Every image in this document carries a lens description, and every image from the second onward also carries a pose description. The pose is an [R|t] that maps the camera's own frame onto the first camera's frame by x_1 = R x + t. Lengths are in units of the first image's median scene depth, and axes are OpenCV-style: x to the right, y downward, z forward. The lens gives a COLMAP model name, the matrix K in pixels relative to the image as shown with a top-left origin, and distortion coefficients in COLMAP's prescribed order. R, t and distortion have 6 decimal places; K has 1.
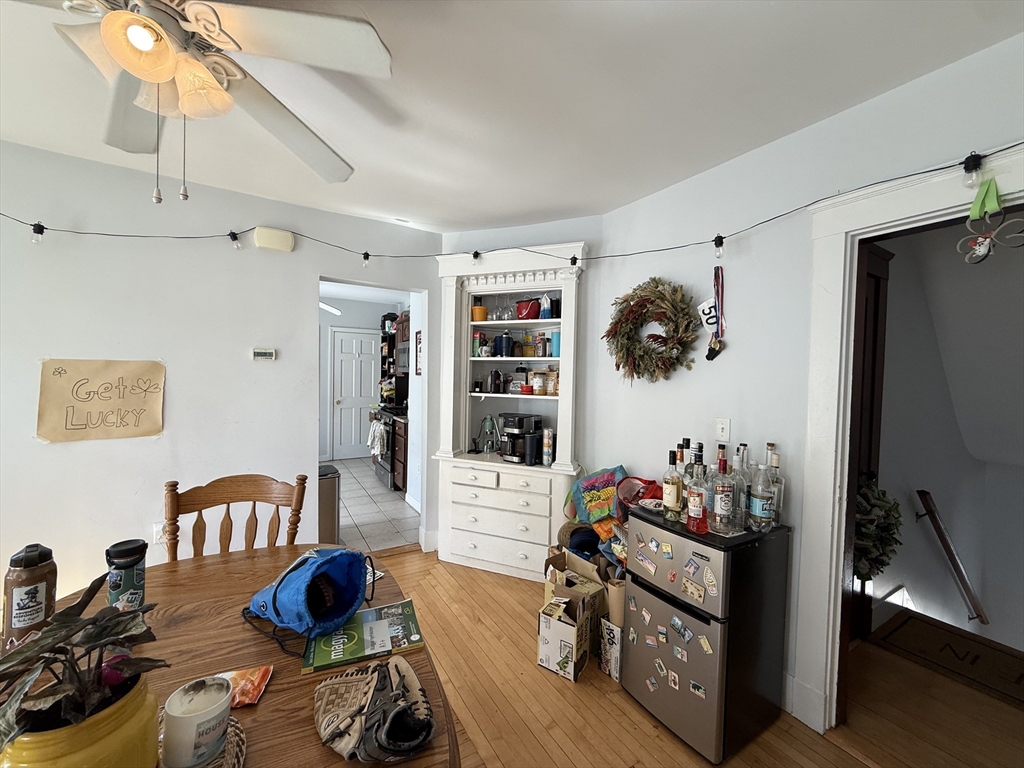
lens RADIAL K [[408.5, 0, 513.8], [0, 408.5, 384.0], [0, 0, 1]] dist [-0.001127, -0.000108]
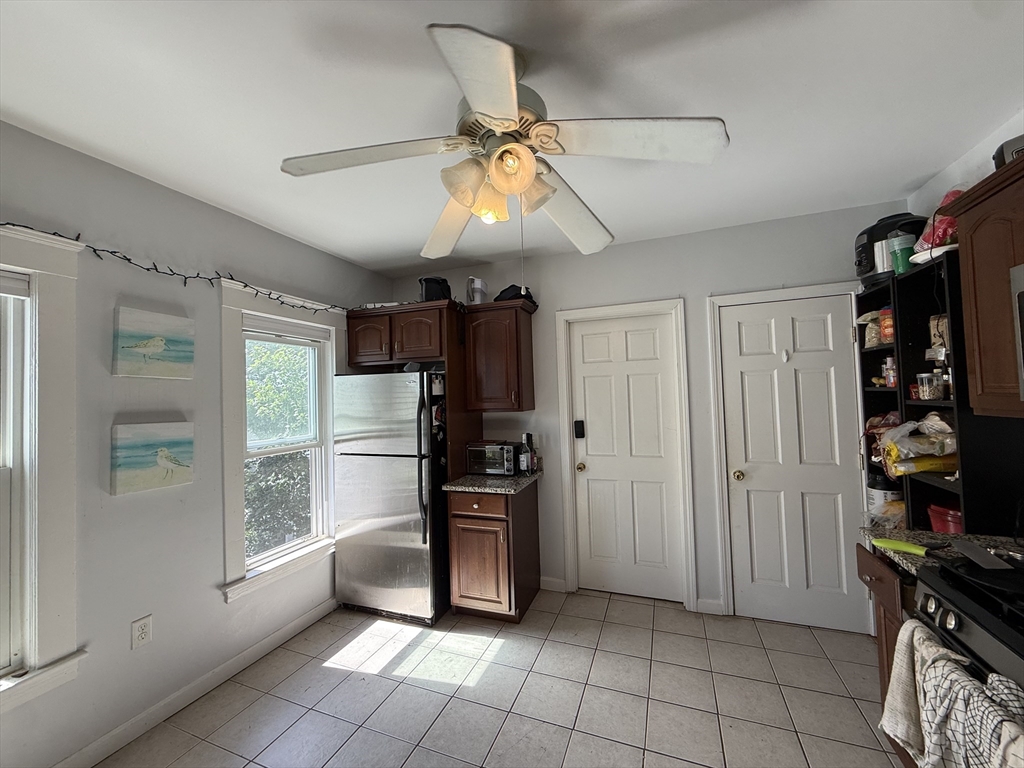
lens RADIAL K [[408.5, 0, 510.5], [0, 408.5, 382.4], [0, 0, 1]] dist [-0.001127, -0.000108]
pose [[0.604796, -0.067486, -0.793516, -0.486980], [0.023281, 0.997475, -0.067088, -0.054489], [0.796040, 0.022101, 0.604840, 1.162521]]
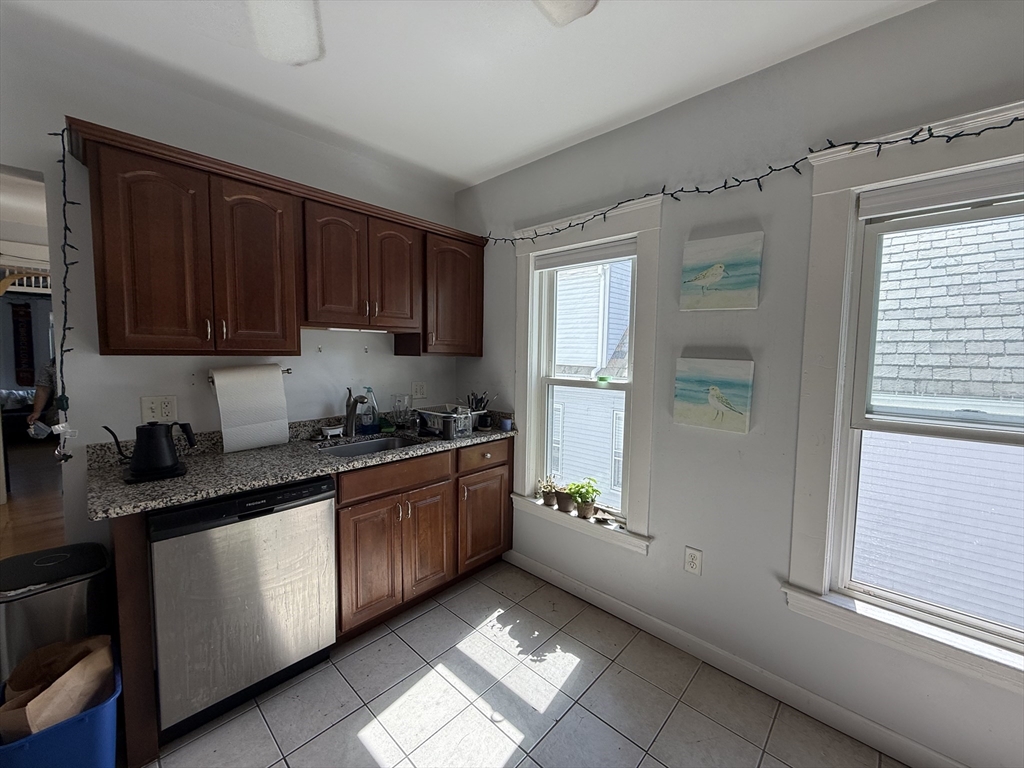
lens RADIAL K [[408.5, 0, 512.9], [0, 408.5, 382.8], [0, 0, 1]] dist [-0.001127, -0.000108]
pose [[-0.963830, -0.017361, -0.265953, -1.206150], [-0.044115, 0.994503, 0.094957, -0.057371], [0.262843, 0.103255, -0.959298, 1.947162]]
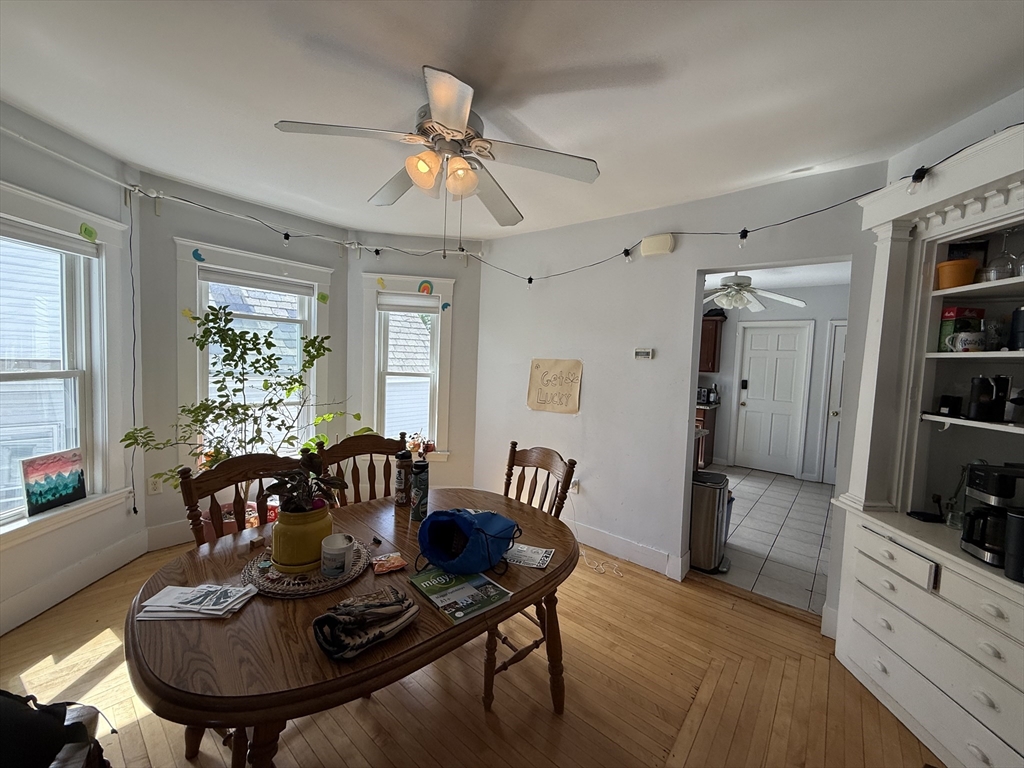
lens RADIAL K [[408.5, 0, 507.6], [0, 408.5, 383.1], [0, 0, 1]] dist [-0.001127, -0.000108]
pose [[0.312724, 0.048726, -0.948594, 0.268511], [-0.059300, 0.997737, 0.031700, -0.005790], [0.947991, 0.046338, 0.314905, 0.264823]]
